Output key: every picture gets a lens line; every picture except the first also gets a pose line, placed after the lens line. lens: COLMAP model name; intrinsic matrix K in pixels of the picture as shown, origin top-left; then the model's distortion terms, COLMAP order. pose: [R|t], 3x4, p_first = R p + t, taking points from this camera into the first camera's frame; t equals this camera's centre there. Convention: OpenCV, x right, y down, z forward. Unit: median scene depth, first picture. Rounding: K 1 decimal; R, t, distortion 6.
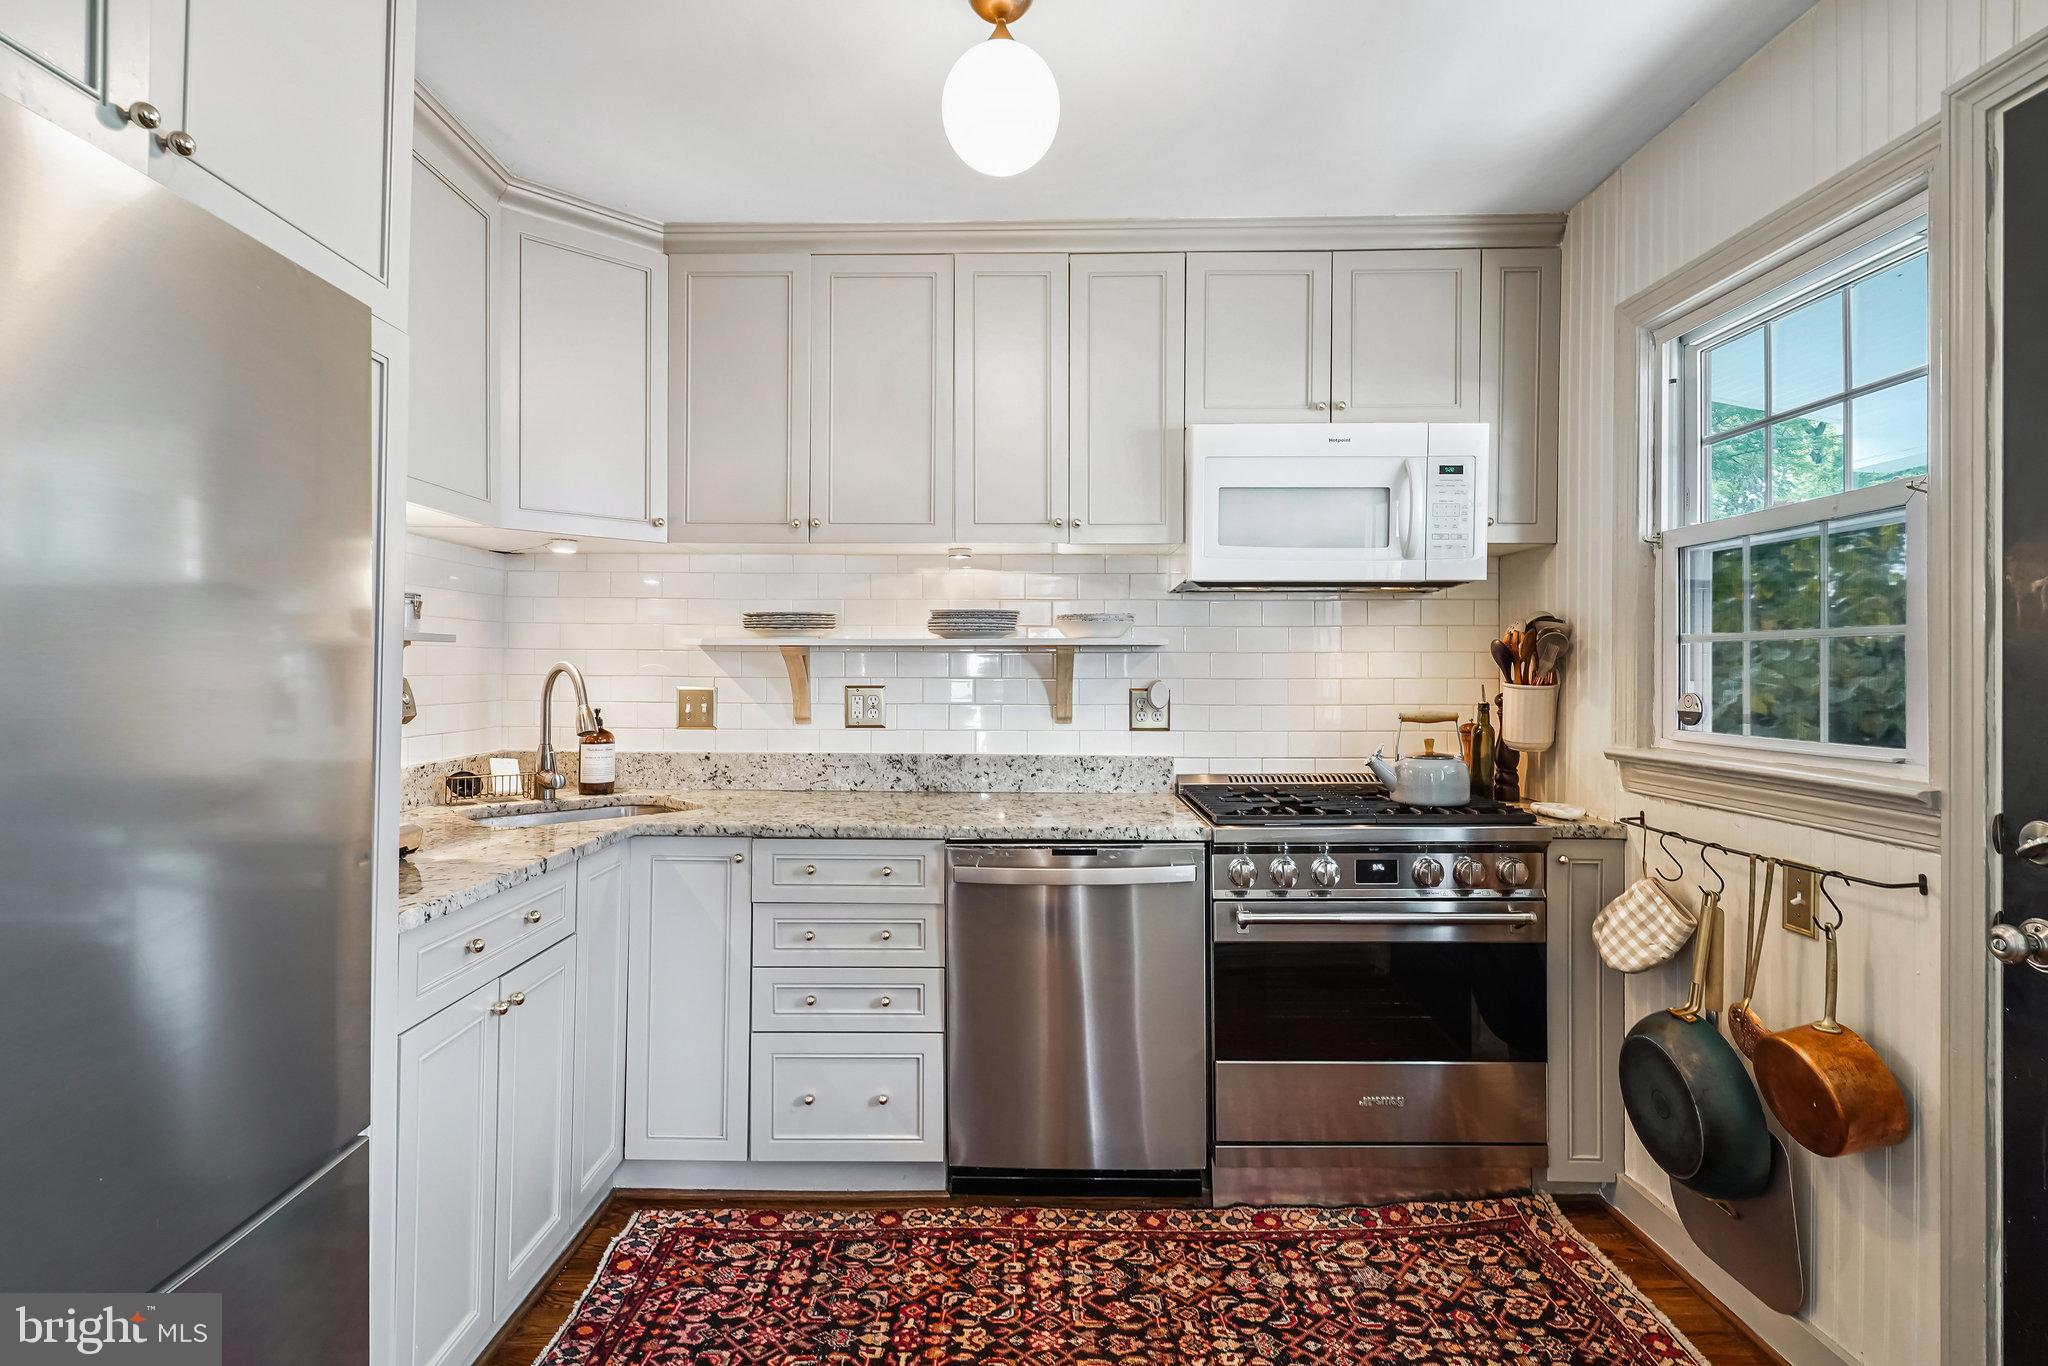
lens RADIAL K [[1017.7, 0, 997.7], [0, 1017.7, 664.5], [0, 0, 1]] dist [0.007413, -0.000948]
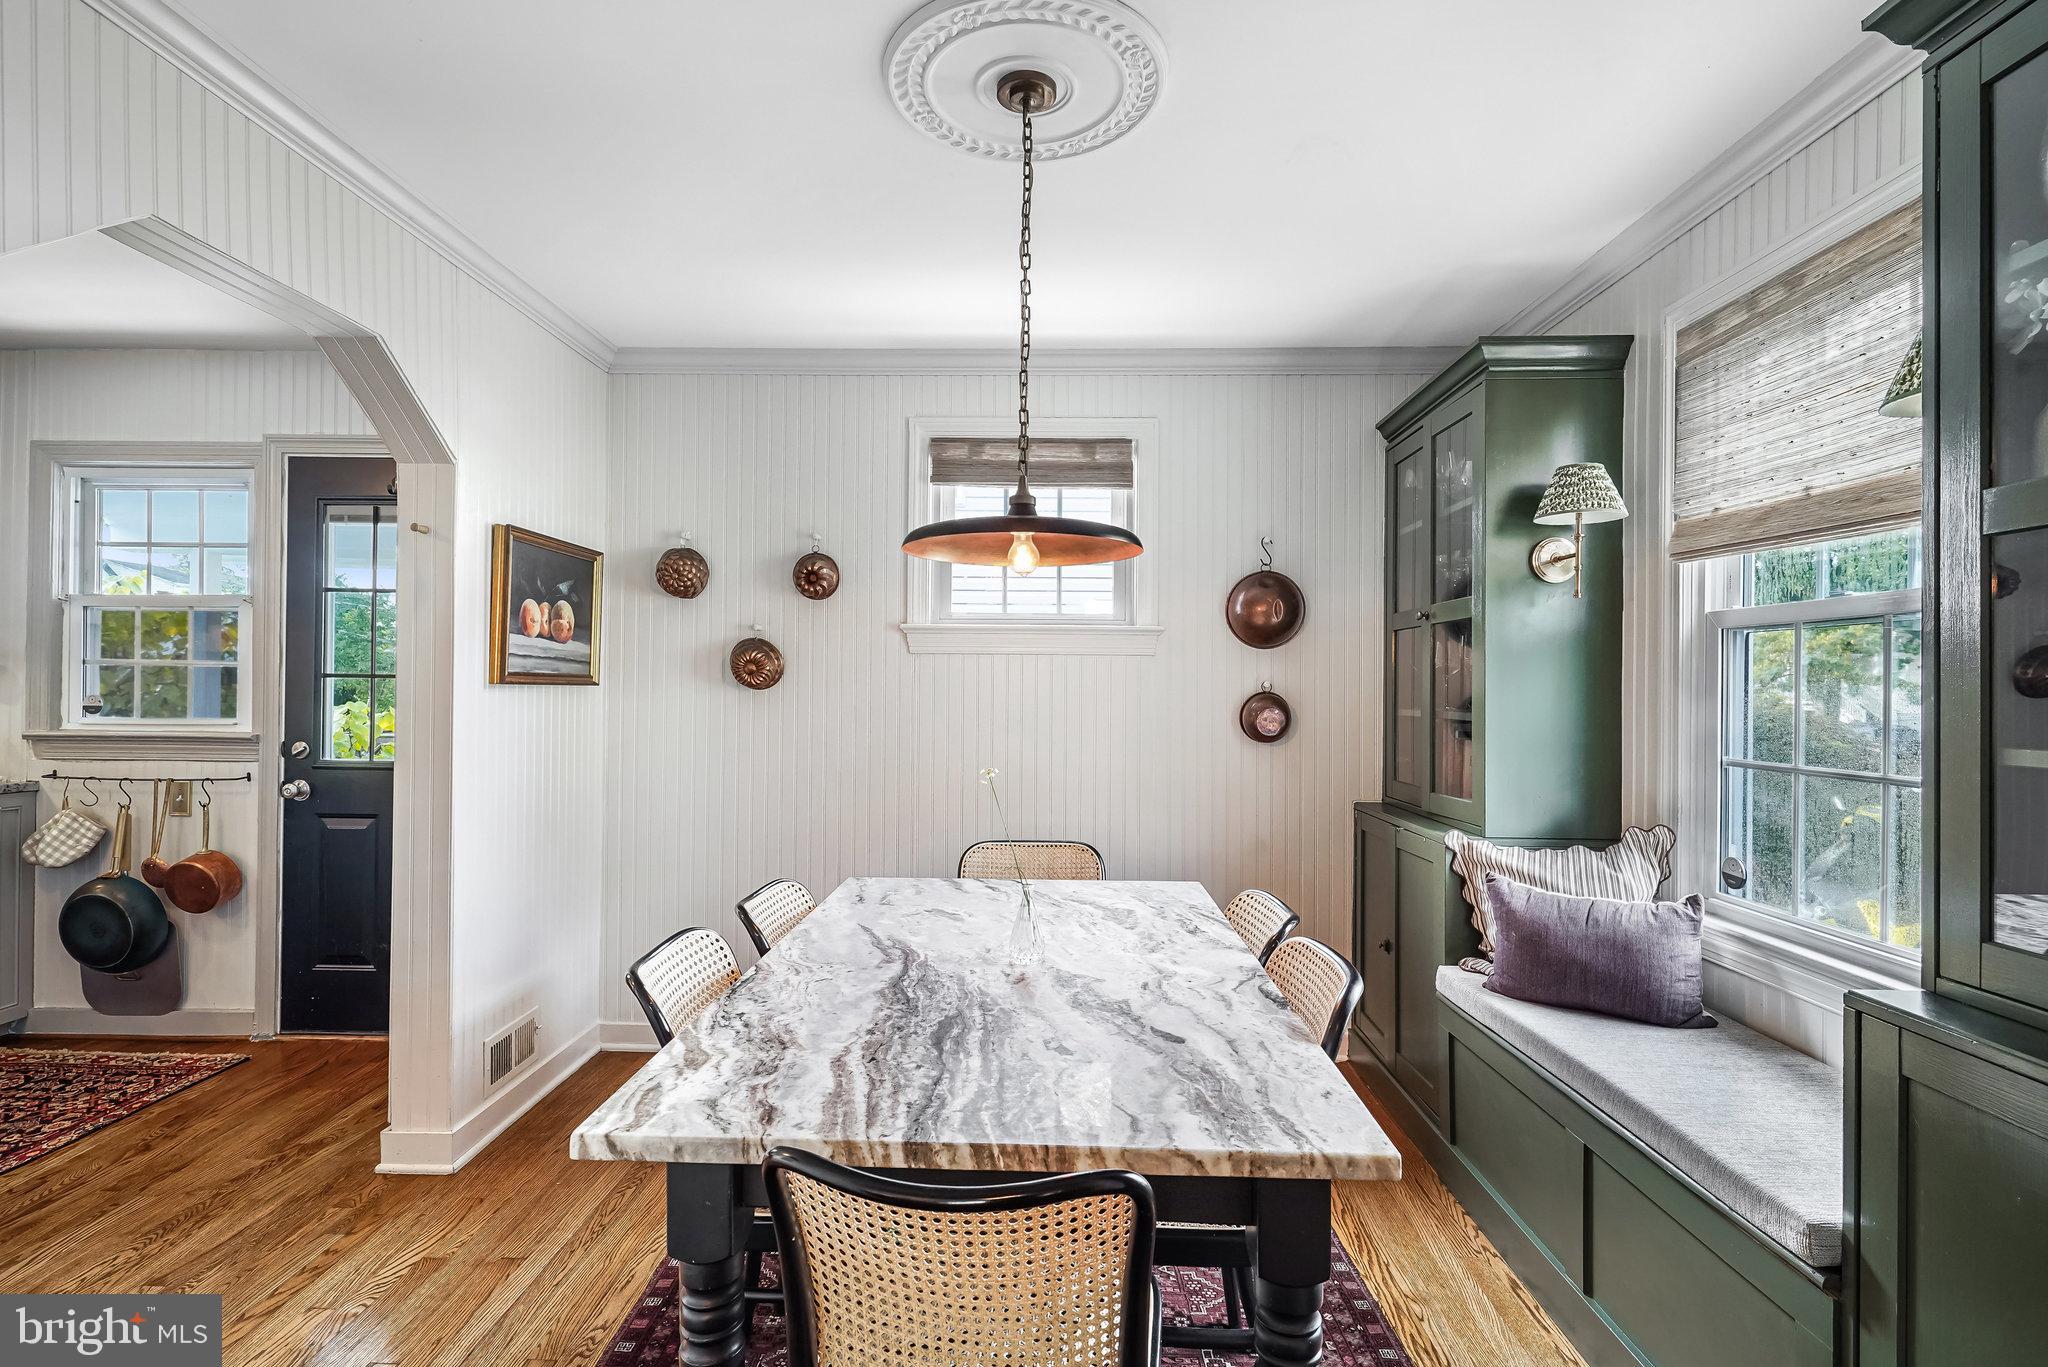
lens RADIAL K [[991.2, 0, 1012.6], [0, 991.2, 685.8], [0, 0, 1]] dist [0.013740, -0.010039]
pose [[0.009527, 0.000945, 0.999954, -0.837184], [-0.014165, 0.999899, -0.000810, -0.005829], [-0.999854, -0.014157, 0.009539, -0.462499]]
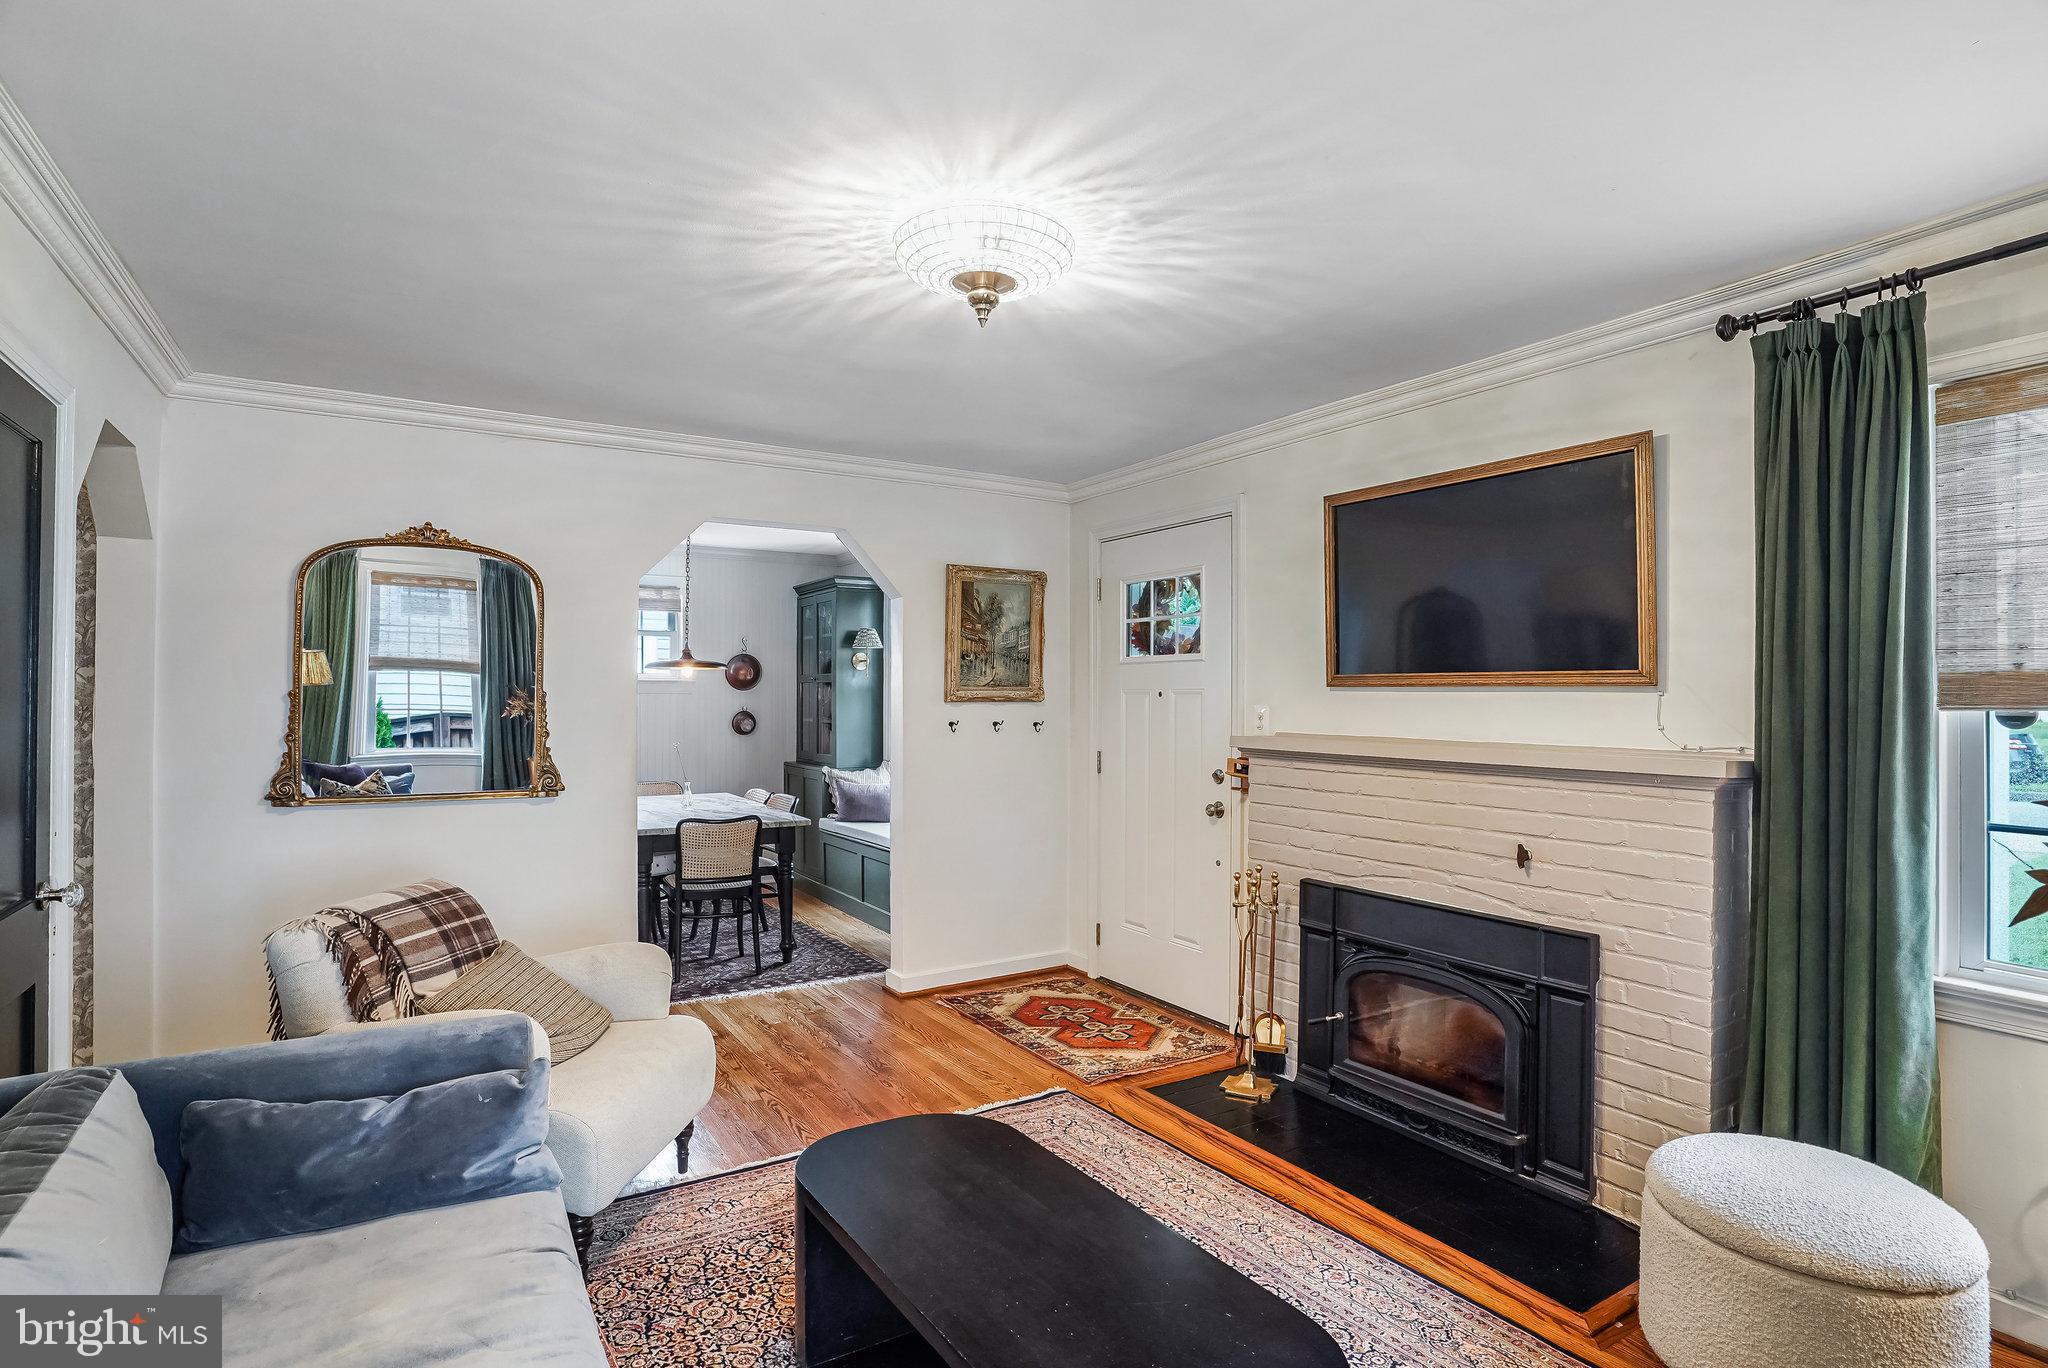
lens RADIAL K [[1016.3, 0, 995.2], [0, 1016.3, 684.7], [0, 0, 1]] dist [-0.078585, 0.040343]
pose [[-0.533543, 0.004773, 0.845760, -2.366242], [-0.009617, 0.999885, -0.011710, -0.053346], [-0.845718, -0.014381, -0.533436, 0.163054]]
